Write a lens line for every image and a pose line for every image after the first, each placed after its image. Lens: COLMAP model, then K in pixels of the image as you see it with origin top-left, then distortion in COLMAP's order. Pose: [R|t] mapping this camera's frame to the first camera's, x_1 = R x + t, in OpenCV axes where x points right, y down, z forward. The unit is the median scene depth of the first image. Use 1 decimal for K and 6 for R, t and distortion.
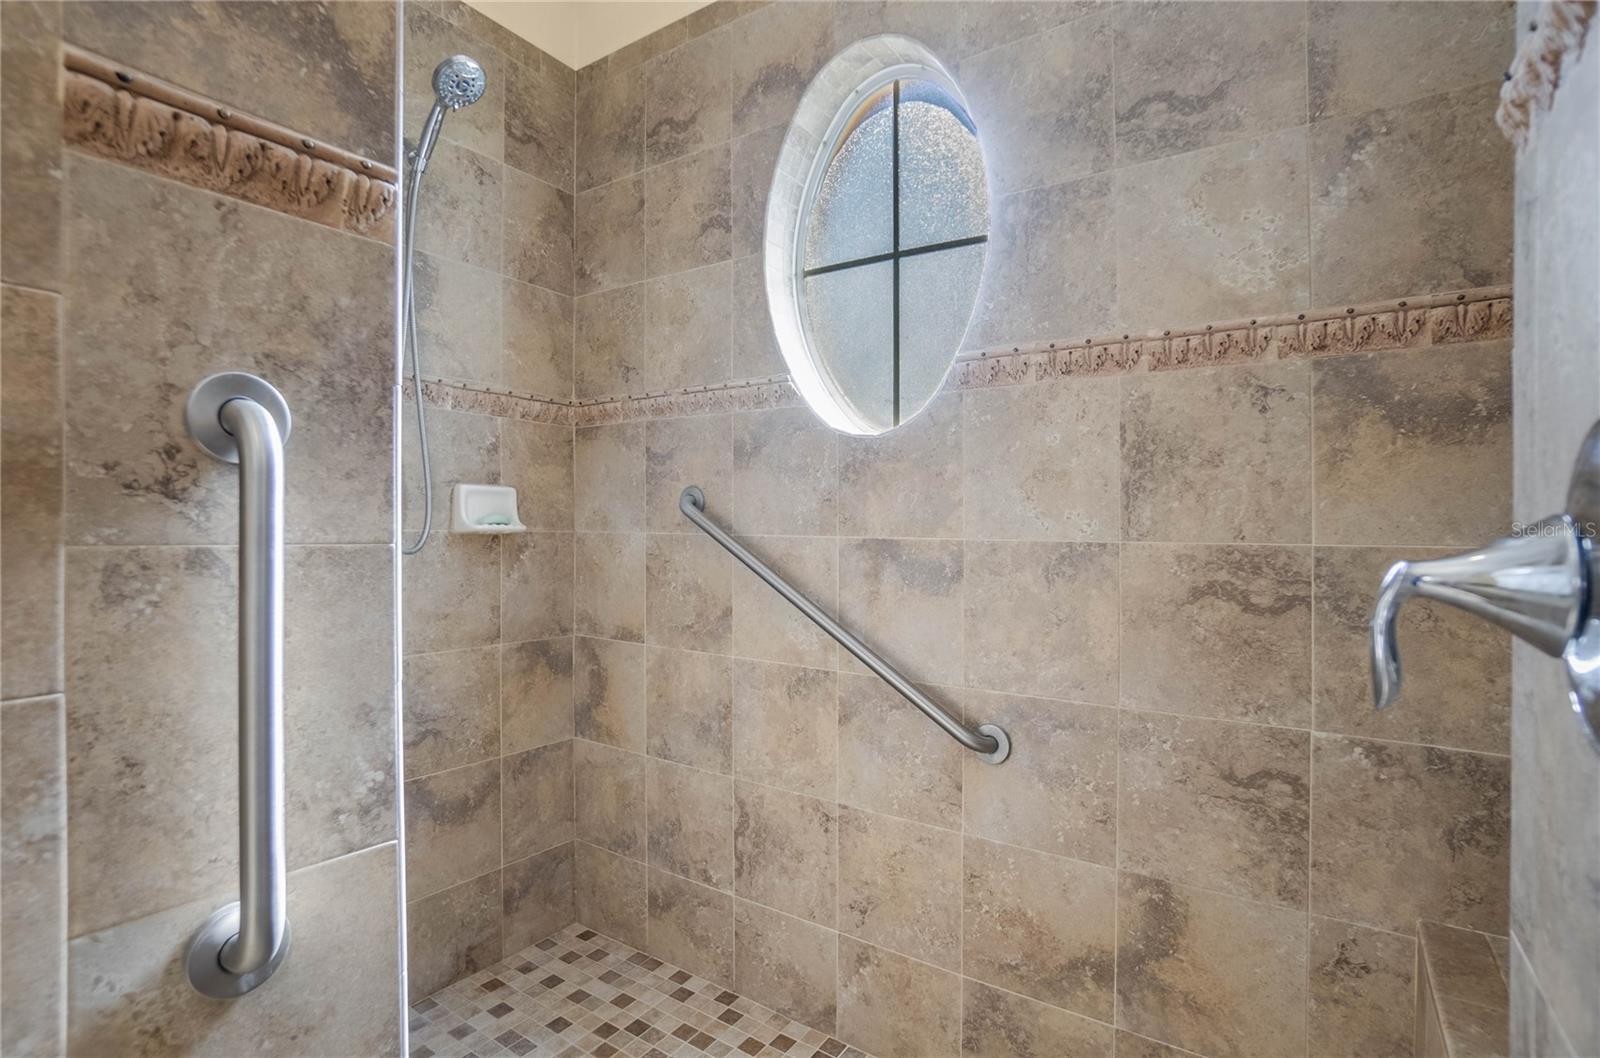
lens RADIAL K [[771.9, 0, 806.8], [0, 771.9, 524.6], [0, 0, 1]] dist [-0.035115, 0.009896]
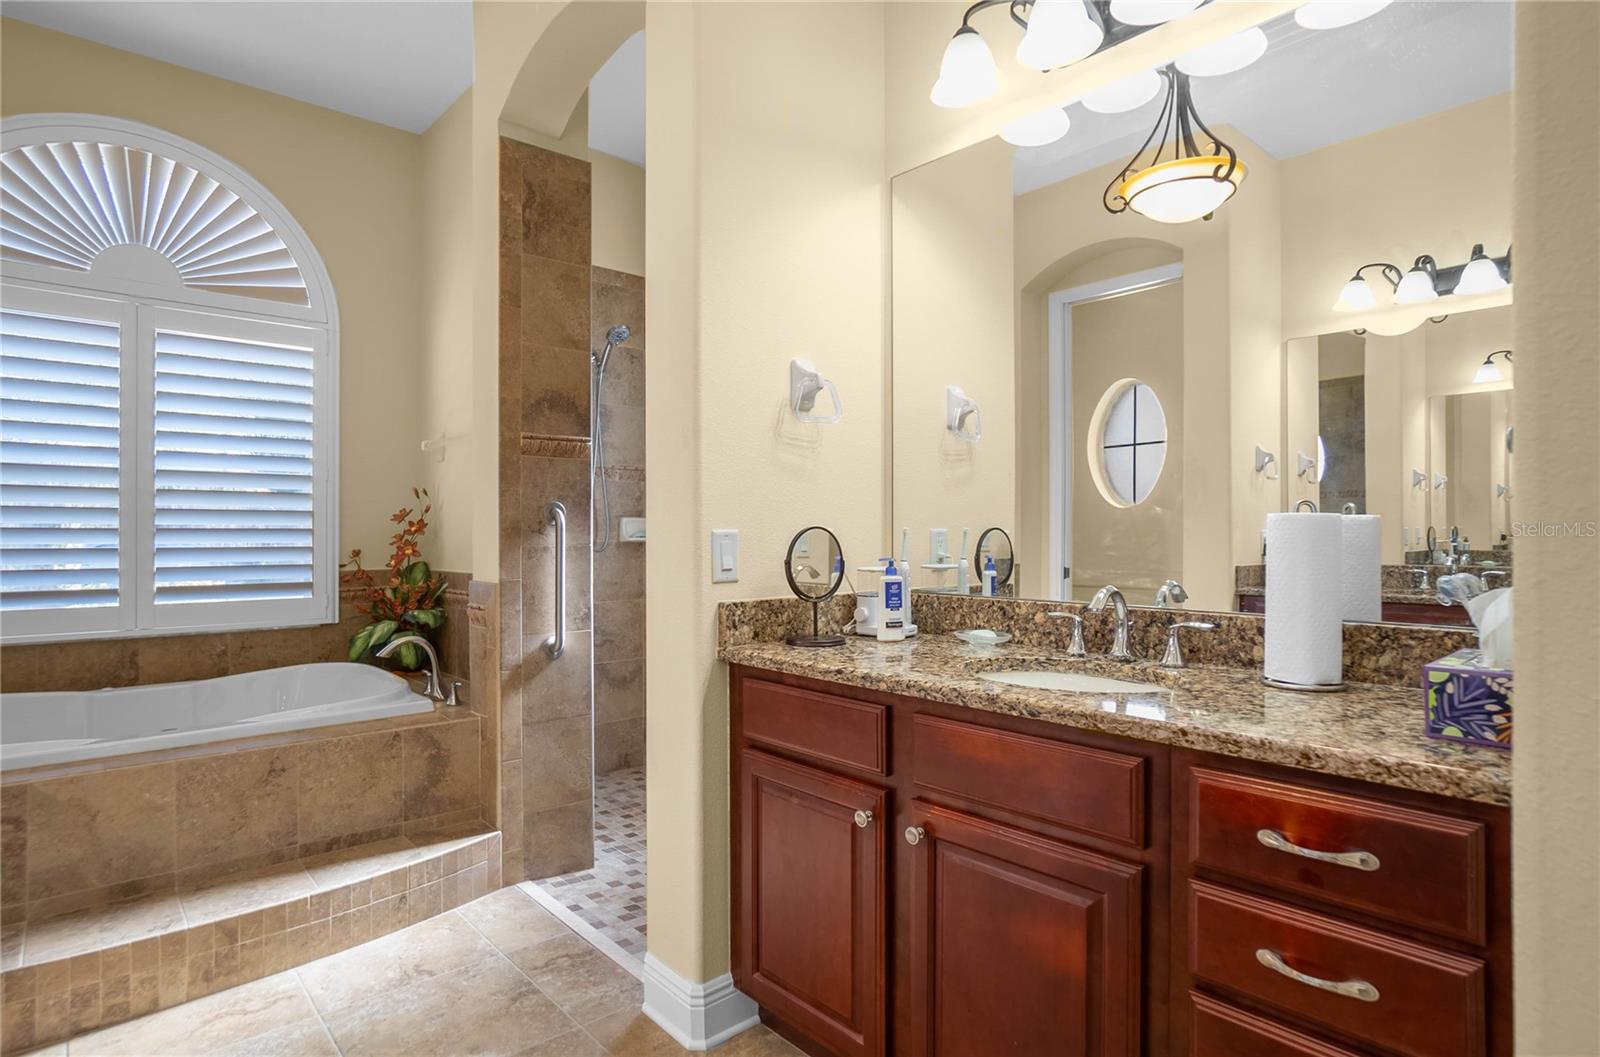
lens RADIAL K [[867.7, 0, 835.2], [0, 867.7, 519.8], [0, 0, 1]] dist [-0.007643, 0.010689]
pose [[0.974737, -0.007817, -0.223217, 1.442468], [0.004635, 0.999880, -0.014776, -0.026676], [0.223305, 0.013368, 0.974657, -2.627548]]
